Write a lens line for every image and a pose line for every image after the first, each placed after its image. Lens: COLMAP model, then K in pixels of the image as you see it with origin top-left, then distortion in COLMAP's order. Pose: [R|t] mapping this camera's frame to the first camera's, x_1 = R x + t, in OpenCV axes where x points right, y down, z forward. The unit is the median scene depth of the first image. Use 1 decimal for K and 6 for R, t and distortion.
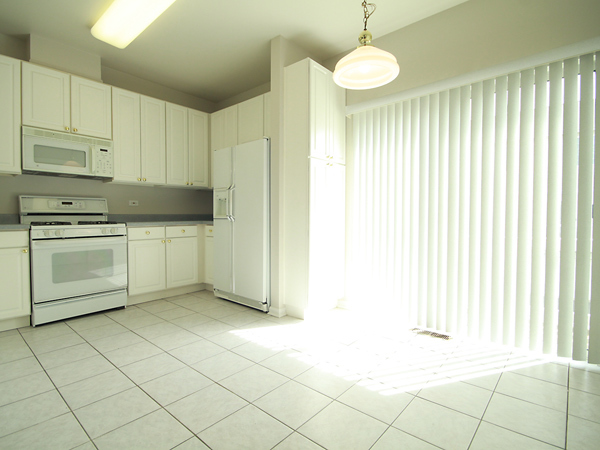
lens RADIAL K [[318.0, 0, 300.0], [0, 318.0, 225.0], [0, 0, 1]] dist [0.016637, -0.000112]
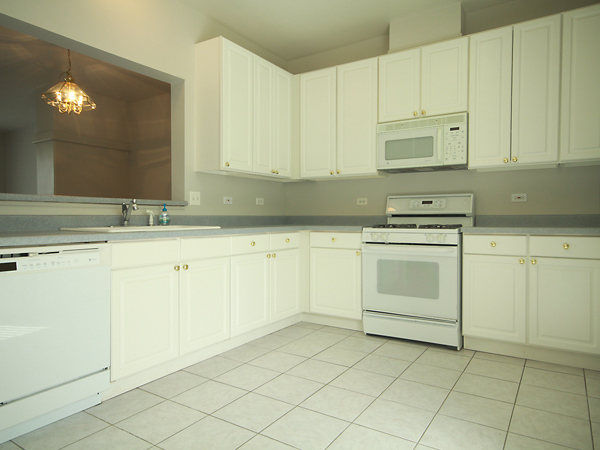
lens RADIAL K [[401.6, 0, 300.0], [0, 401.6, 225.0], [0, 0, 1]] dist [0.025496, 0.000449]
pose [[0.141211, 0.017143, -0.989831, 0.274819], [-0.029503, 0.999479, 0.013101, -0.013843], [0.989540, 0.027353, 0.141643, 0.546816]]
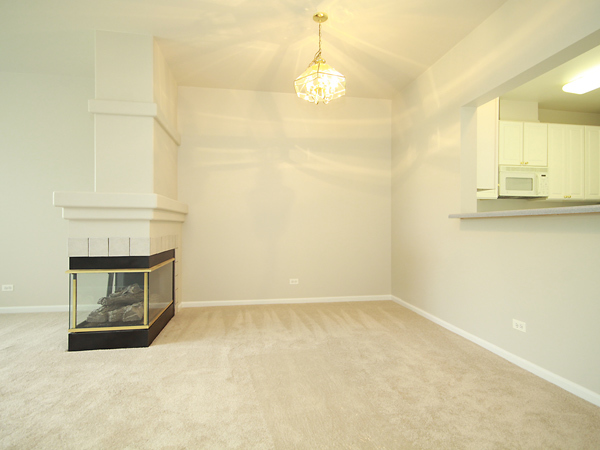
lens RADIAL K [[318.0, 0, 300.0], [0, 318.0, 225.0], [0, 0, 1]] dist [0.016637, -0.000112]
pose [[0.767669, 0.006782, -0.640811, -0.564492], [-0.024607, 0.999519, -0.018900, 0.007711], [0.640374, 0.030278, 0.767466, -0.603815]]
